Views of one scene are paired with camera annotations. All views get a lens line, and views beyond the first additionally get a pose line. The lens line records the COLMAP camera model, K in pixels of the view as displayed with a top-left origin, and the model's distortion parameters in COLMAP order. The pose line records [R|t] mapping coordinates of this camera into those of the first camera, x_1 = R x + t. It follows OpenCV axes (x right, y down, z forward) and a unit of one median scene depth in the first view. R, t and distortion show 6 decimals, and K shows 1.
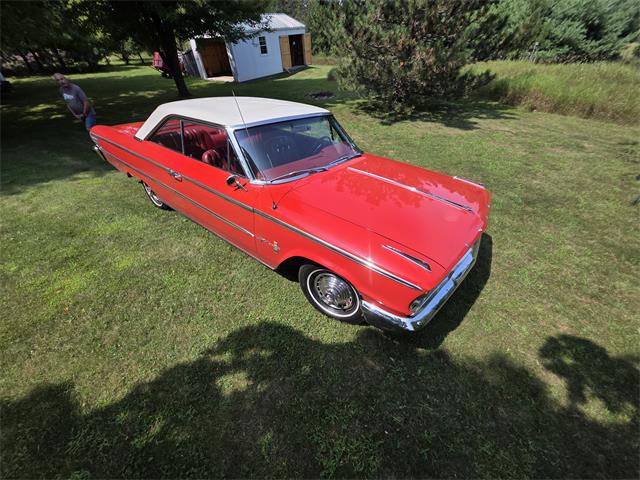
lens RADIAL K [[260.7, 0, 323.0], [0, 260.7, 238.8], [0, 0, 1]] dist [0.000089, -0.000134]
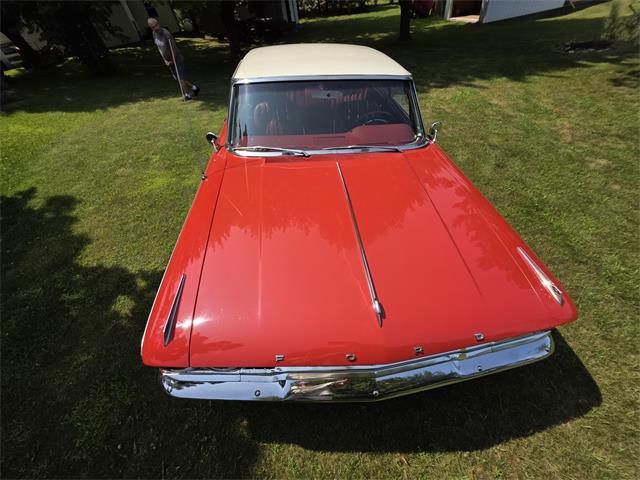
lens RADIAL K [[260.7, 0, 323.0], [0, 260.7, 238.8], [0, 0, 1]] dist [0.000089, -0.000134]
pose [[0.686328, 0.464060, -0.560002, 0.098001], [-0.373858, 0.885574, 0.275661, -0.047037], [0.623847, 0.020167, 0.781286, 0.075225]]
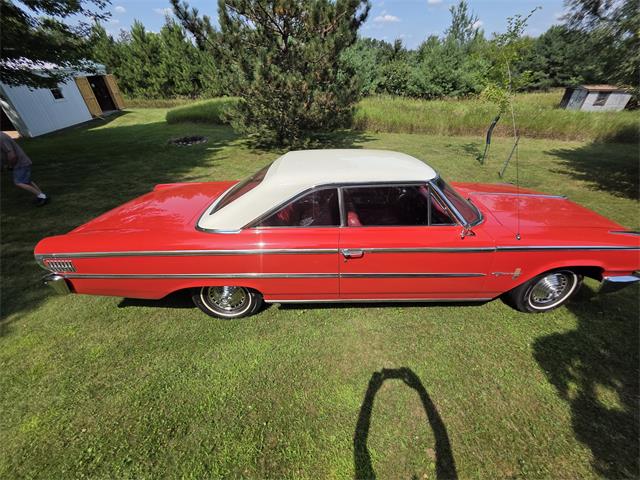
lens RADIAL K [[258.0, 0, 317.3], [0, 258.0, 239.5], [0, 0, 1]] dist [-0.001567, -0.000387]
pose [[0.781250, -0.324071, 0.533503, -0.180064], [0.374273, 0.927195, 0.015139, -0.057649], [-0.499568, 0.187849, 0.845662, 0.062929]]
